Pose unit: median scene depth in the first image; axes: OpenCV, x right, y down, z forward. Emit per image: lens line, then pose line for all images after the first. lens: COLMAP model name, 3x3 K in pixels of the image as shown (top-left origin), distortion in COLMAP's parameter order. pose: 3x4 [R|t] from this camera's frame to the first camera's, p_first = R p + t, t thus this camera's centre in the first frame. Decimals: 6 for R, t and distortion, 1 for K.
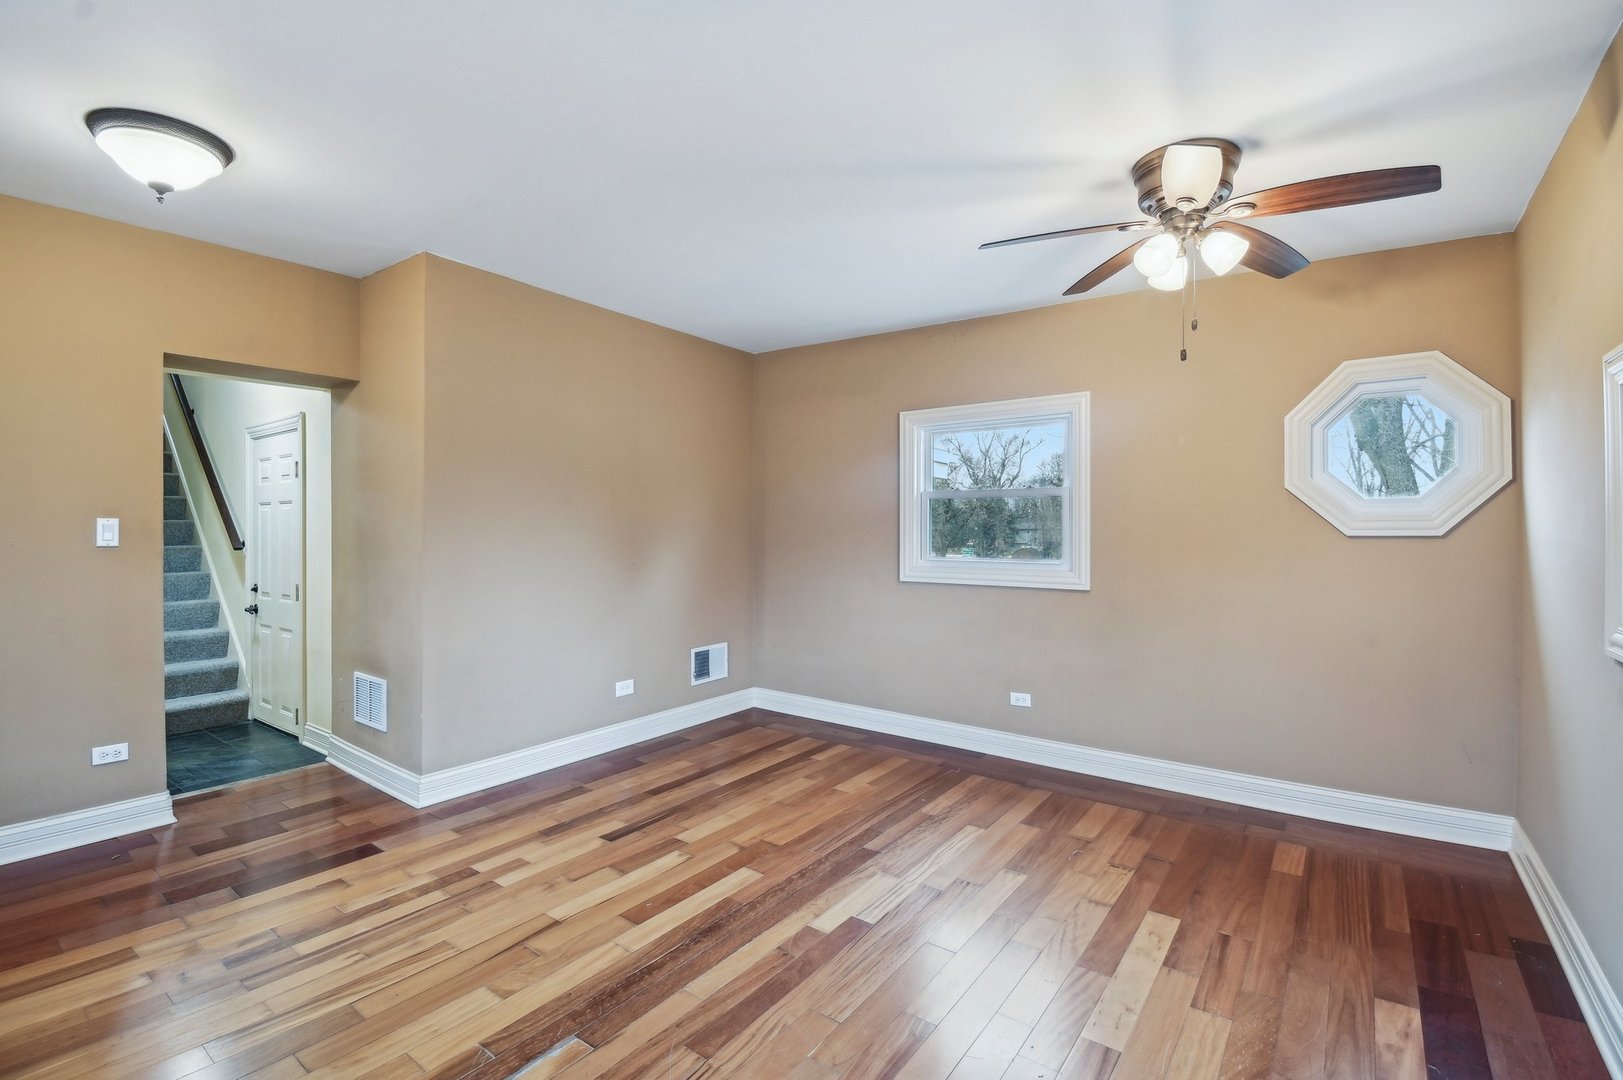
lens RADIAL K [[720.6, 0, 807.7], [0, 720.6, 531.4], [0, 0, 1]] dist [0.001525, -0.017024]
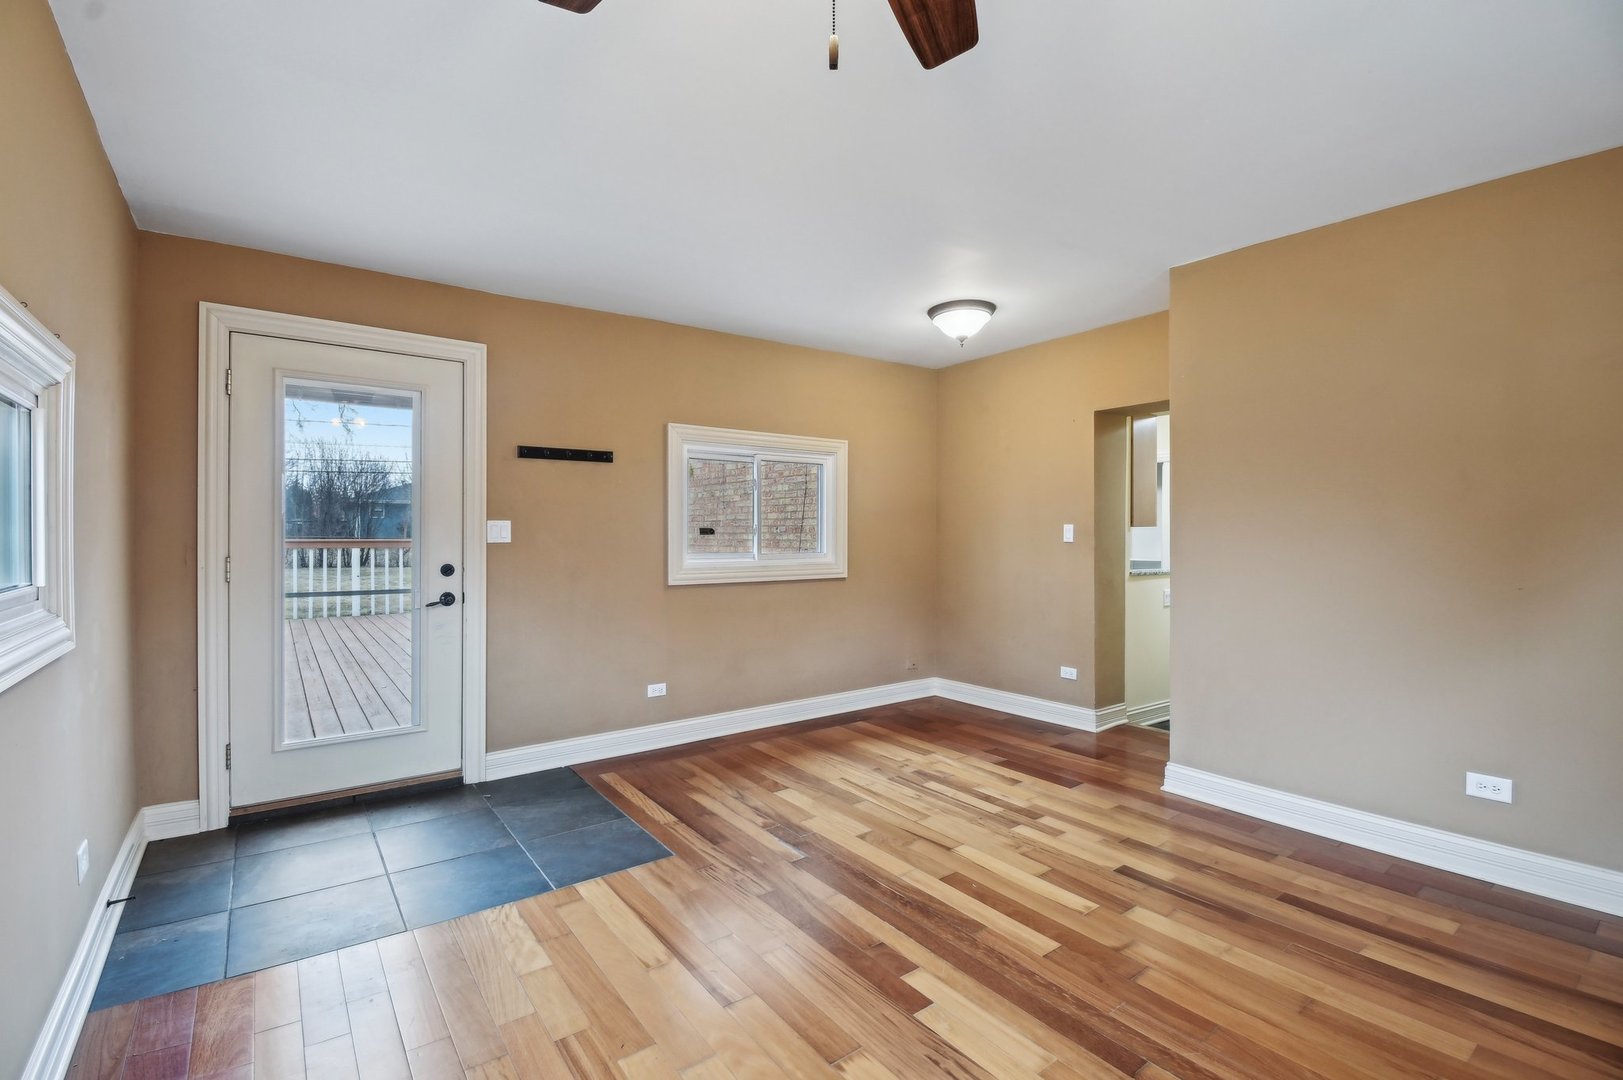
lens RADIAL K [[720.6, 0, 807.7], [0, 720.6, 531.4], [0, 0, 1]] dist [0.001525, -0.017024]
pose [[-0.290399, -0.003545, -0.956899, 0.747477], [-0.004661, 0.999987, -0.002291, 0.003742], [0.956894, 0.003795, -0.290411, 0.930779]]
